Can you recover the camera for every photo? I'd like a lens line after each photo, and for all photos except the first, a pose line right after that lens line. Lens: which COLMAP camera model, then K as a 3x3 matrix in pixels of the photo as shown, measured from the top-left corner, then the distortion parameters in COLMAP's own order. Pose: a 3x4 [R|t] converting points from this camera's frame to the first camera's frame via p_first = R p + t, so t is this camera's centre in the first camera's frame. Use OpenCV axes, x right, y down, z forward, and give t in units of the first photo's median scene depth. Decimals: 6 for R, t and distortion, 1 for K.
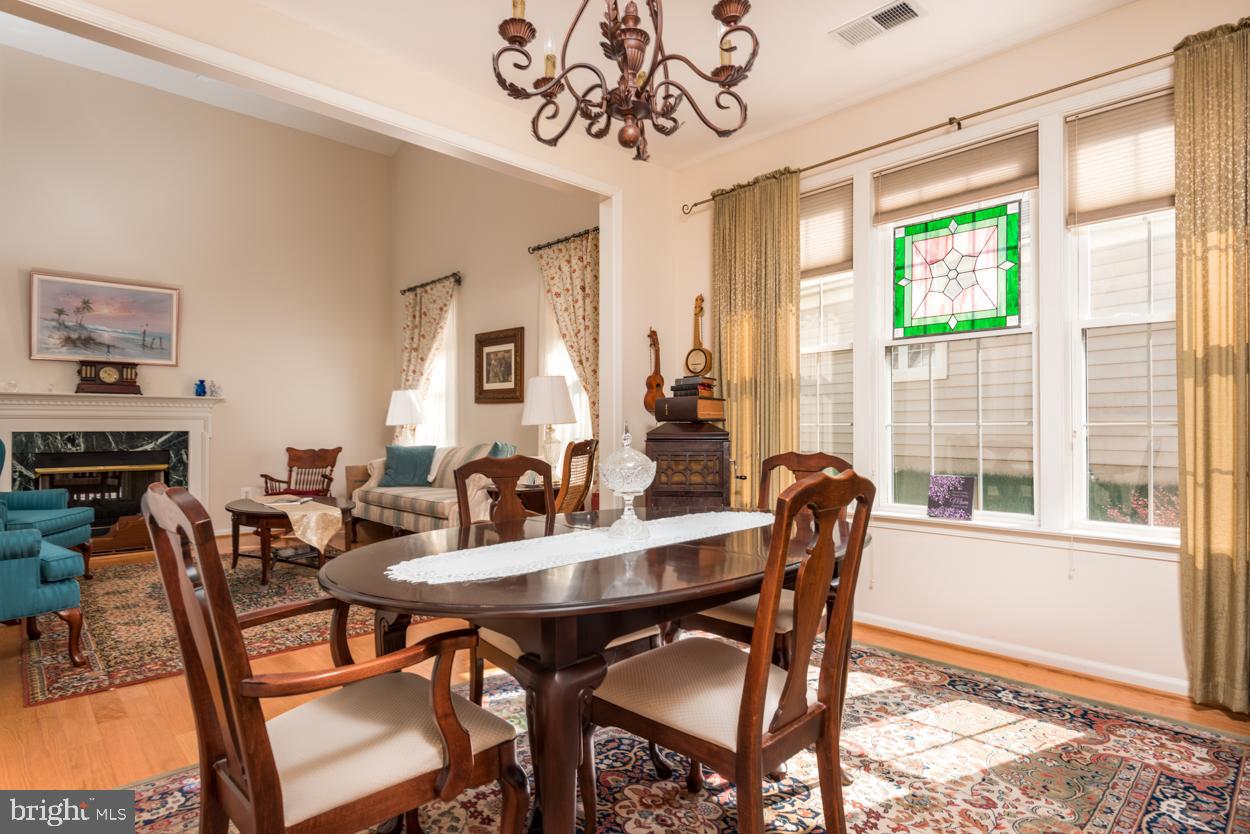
lens RADIAL K [[662.0, 0, 629.0], [0, 662.0, 419.5], [0, 0, 1]] dist [0.034053, -0.027262]
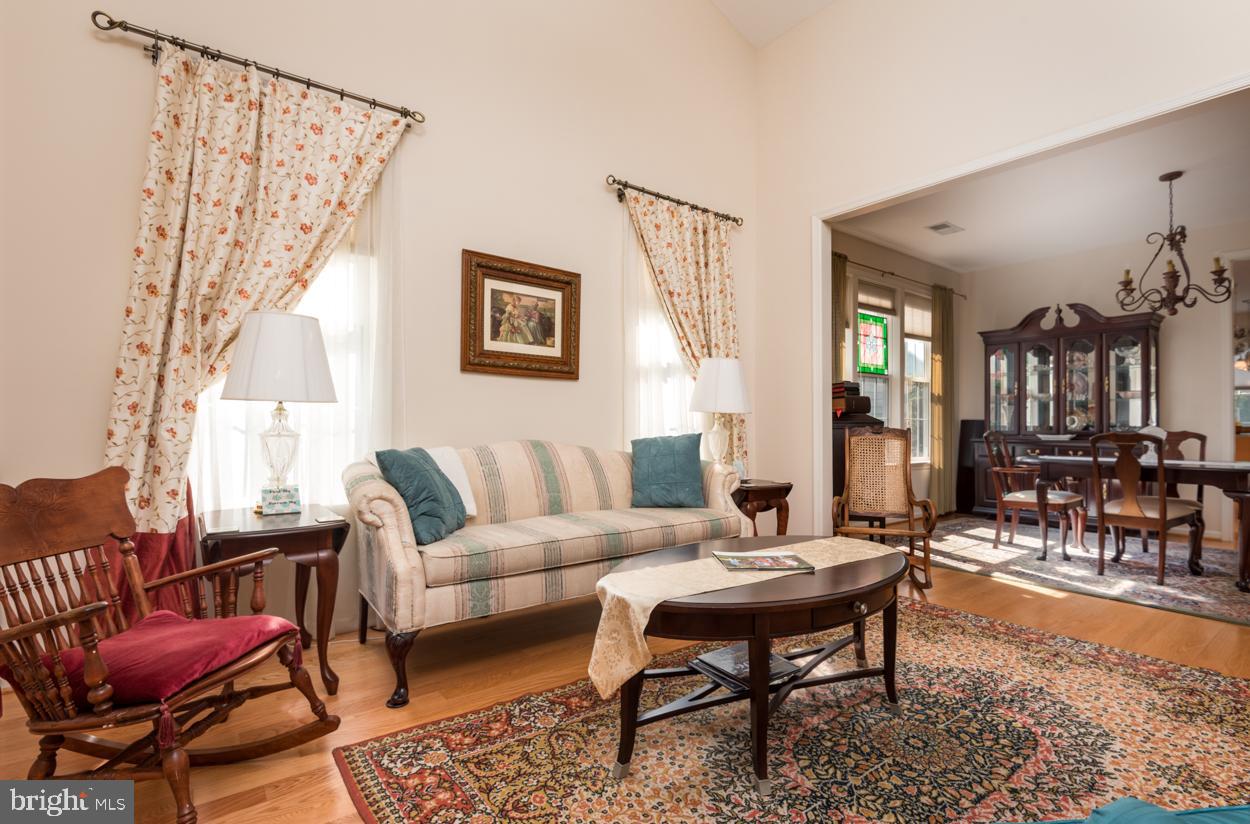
lens RADIAL K [[587.0, 0, 637.0], [0, 587.0, 424.2], [0, 0, 1]] dist [0.003203, -0.012932]
pose [[0.109383, 0.008432, 0.993964, -0.791845], [-0.011938, 0.999903, -0.007169, 0.025506], [-0.993928, -0.011082, 0.109473, 0.884496]]
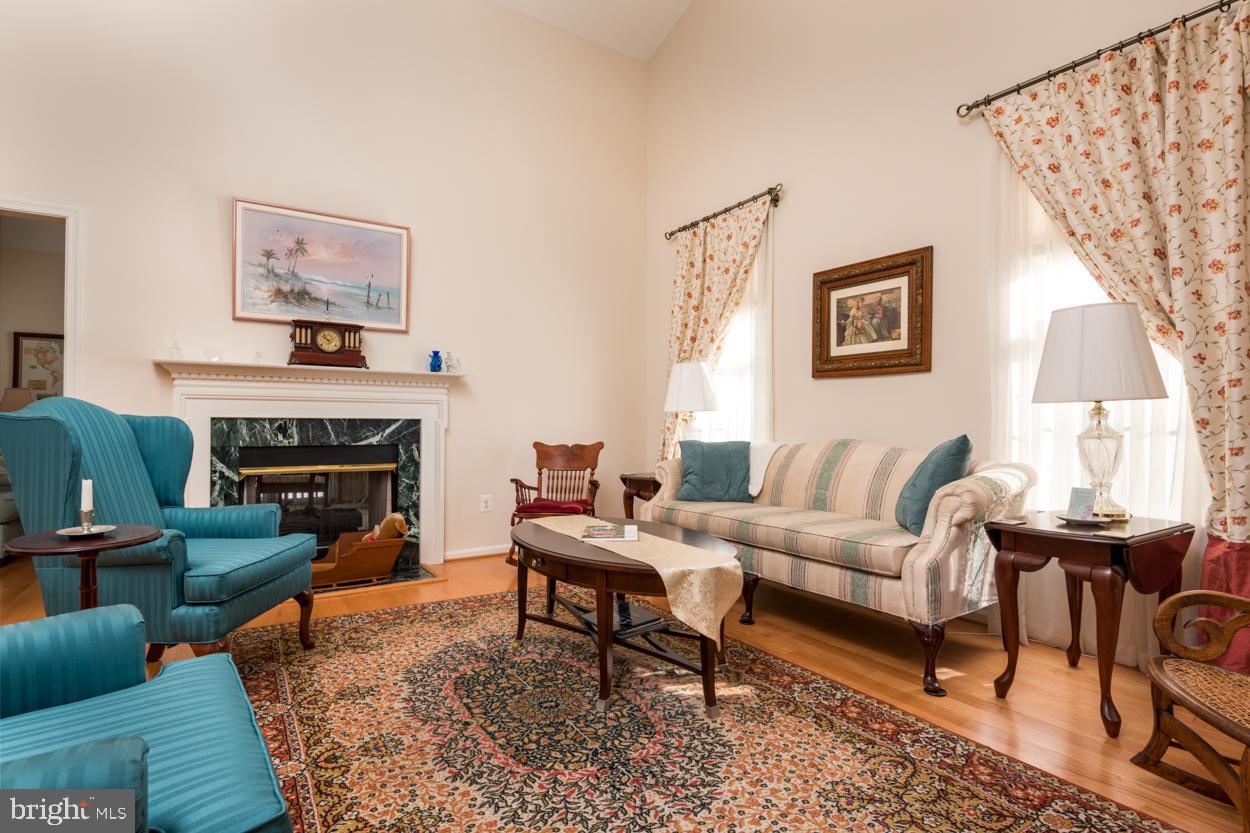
lens RADIAL K [[618.0, 0, 621.6], [0, 618.0, 421.8], [0, 0, 1]] dist [0.021070, -0.014688]
pose [[0.982300, 0.001837, -0.187304, -0.337292], [-0.000996, 0.999989, 0.004582, 0.018624], [0.187311, -0.004315, 0.982291, 0.395730]]
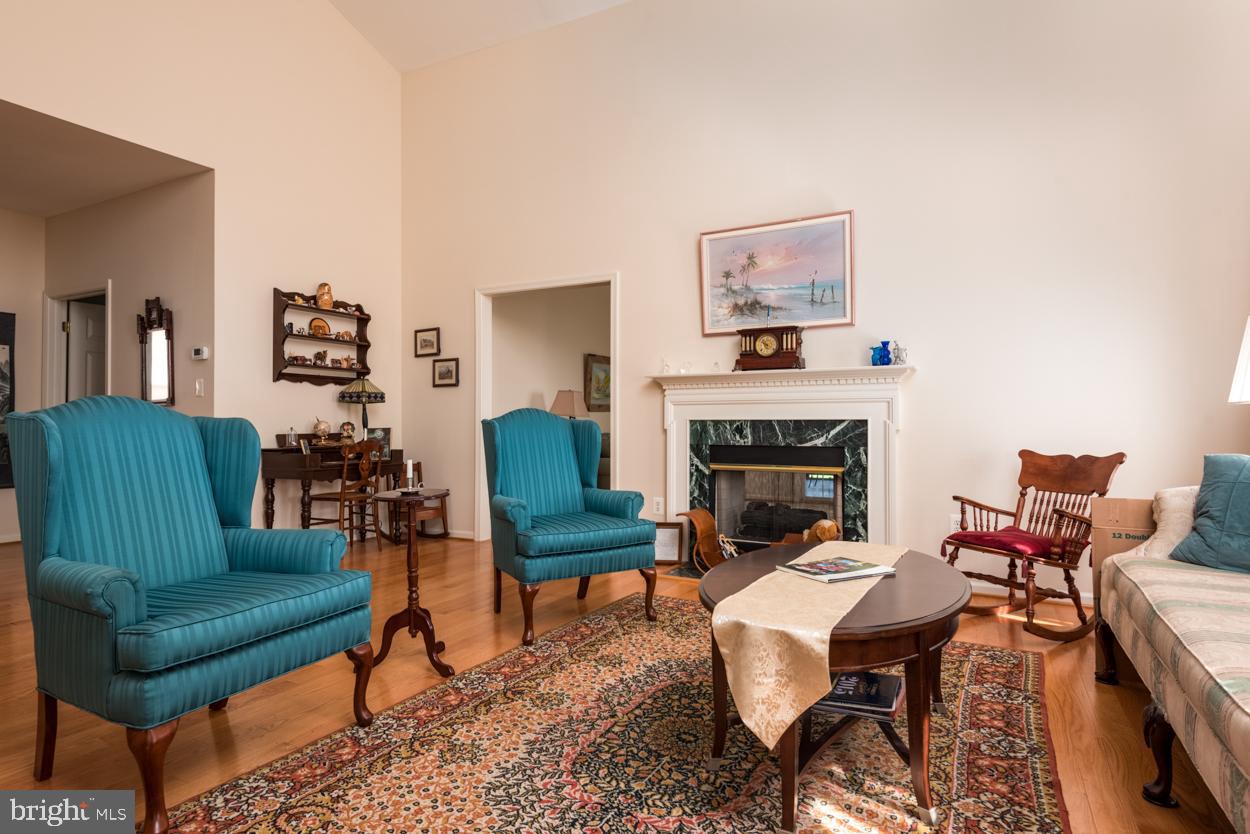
lens RADIAL K [[662.0, 0, 629.0], [0, 662.0, 419.5], [0, 0, 1]] dist [0.034053, -0.027262]
pose [[0.309104, -0.005901, -0.951010, -0.108479], [0.007378, 0.999966, -0.003807, 0.019679], [0.951000, -0.005840, 0.309137, 0.620324]]
